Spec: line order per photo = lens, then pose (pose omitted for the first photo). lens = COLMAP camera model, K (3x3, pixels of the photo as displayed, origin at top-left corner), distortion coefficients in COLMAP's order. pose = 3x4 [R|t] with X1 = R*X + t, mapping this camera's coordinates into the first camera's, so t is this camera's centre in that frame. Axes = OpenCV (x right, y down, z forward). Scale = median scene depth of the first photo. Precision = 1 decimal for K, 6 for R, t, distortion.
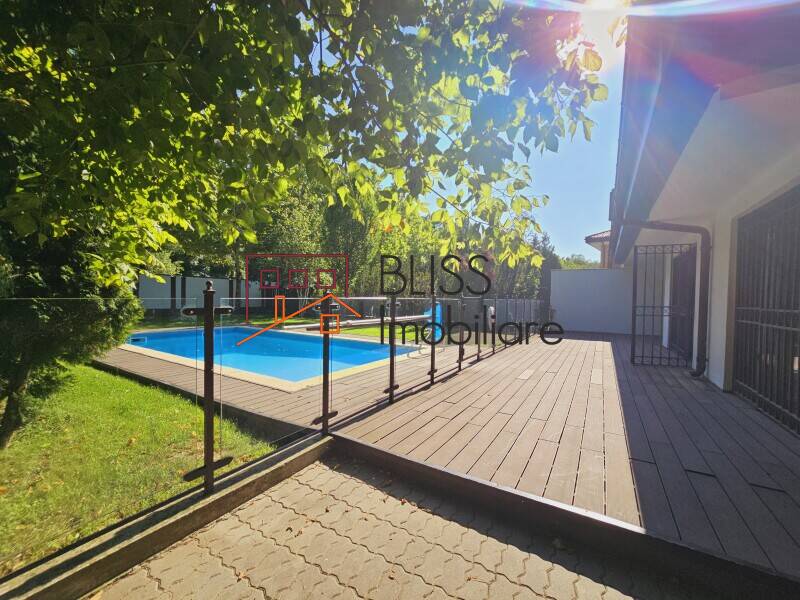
lens RADIAL K [[322.7, 0, 404.9], [0, 322.7, 300.4], [0, 0, 1]] dist [0.001441, 0.000409]
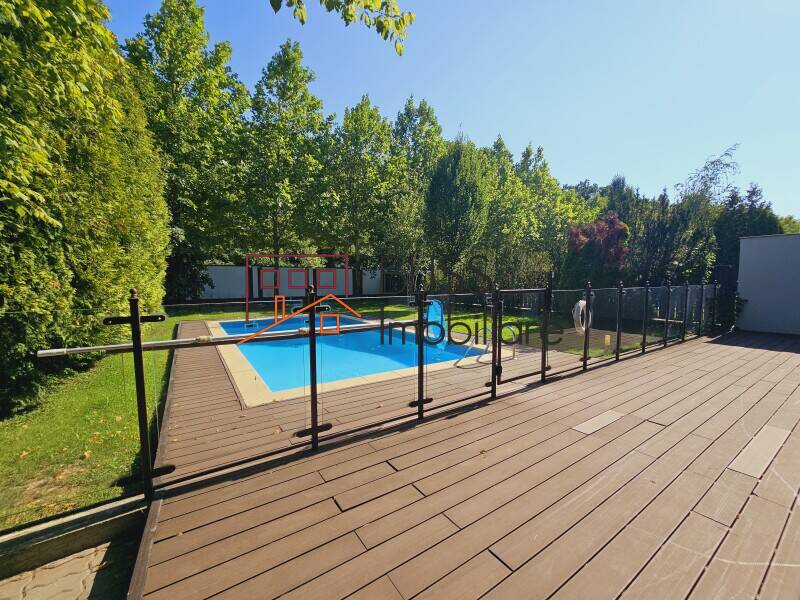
lens RADIAL K [[322.7, 0, 397.4], [0, 322.7, 303.5], [0, 0, 1]] dist [0.001441, 0.000409]
pose [[0.907076, 0.011032, -0.420823, 0.283874], [0.013475, 0.998383, 0.055218, -0.025449], [0.420752, -0.055757, 0.905460, 0.313789]]
